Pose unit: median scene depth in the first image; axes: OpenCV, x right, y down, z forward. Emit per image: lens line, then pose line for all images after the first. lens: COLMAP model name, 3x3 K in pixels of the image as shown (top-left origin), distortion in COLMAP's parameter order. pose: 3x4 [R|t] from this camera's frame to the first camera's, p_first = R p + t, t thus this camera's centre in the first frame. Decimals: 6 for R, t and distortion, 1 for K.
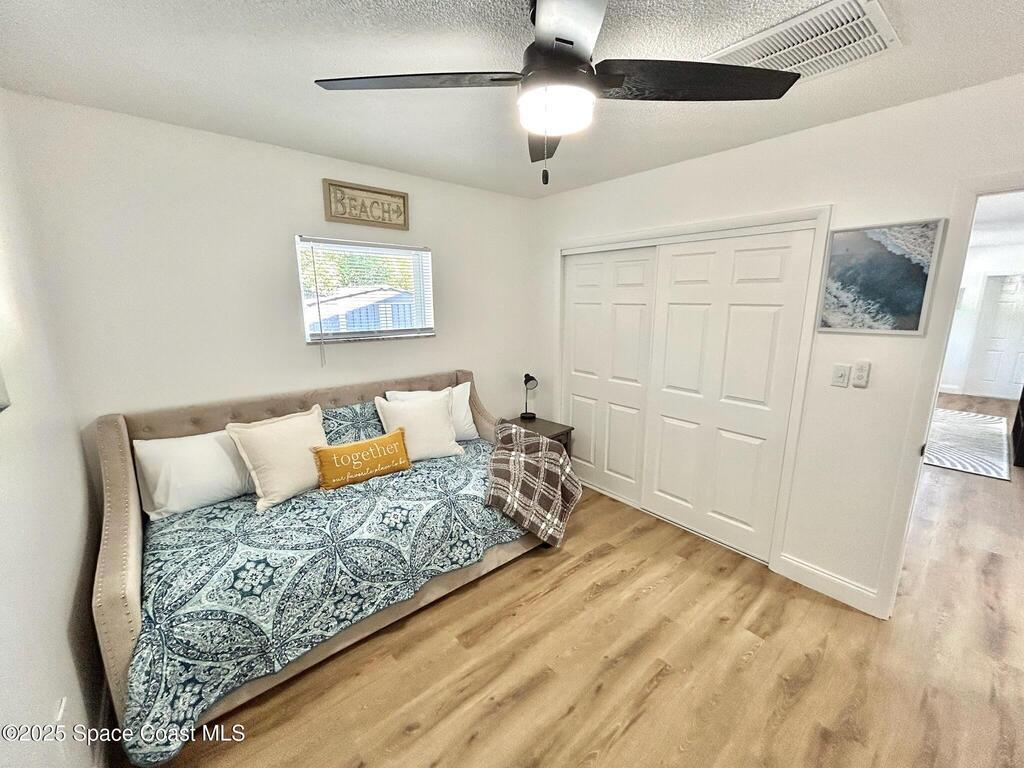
lens RADIAL K [[412.5, 0, 513.5], [0, 412.5, 383.4], [0, 0, 1]] dist [-0.003245, 0.000836]
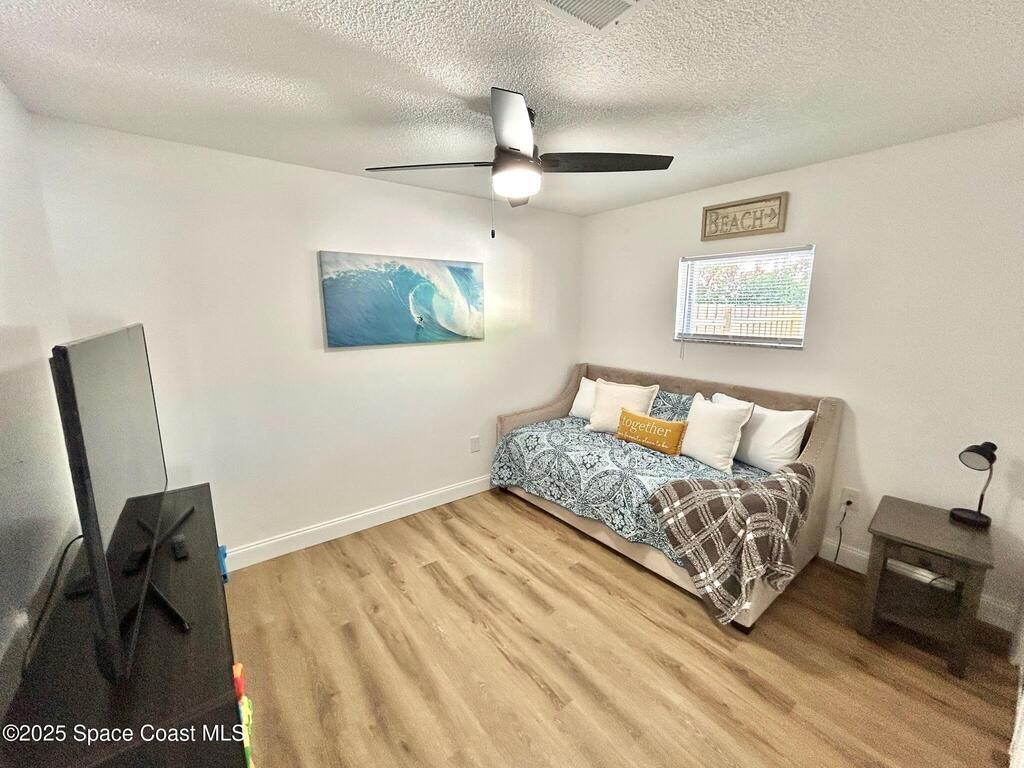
lens RADIAL K [[412.5, 0, 513.4], [0, 412.5, 381.6], [0, 0, 1]] dist [-0.003245, 0.000836]
pose [[-0.049834, 0.178250, -0.982723, 1.064599], [-0.196868, 0.962888, 0.184635, -0.141546], [0.979163, 0.202668, -0.012893, 0.700410]]
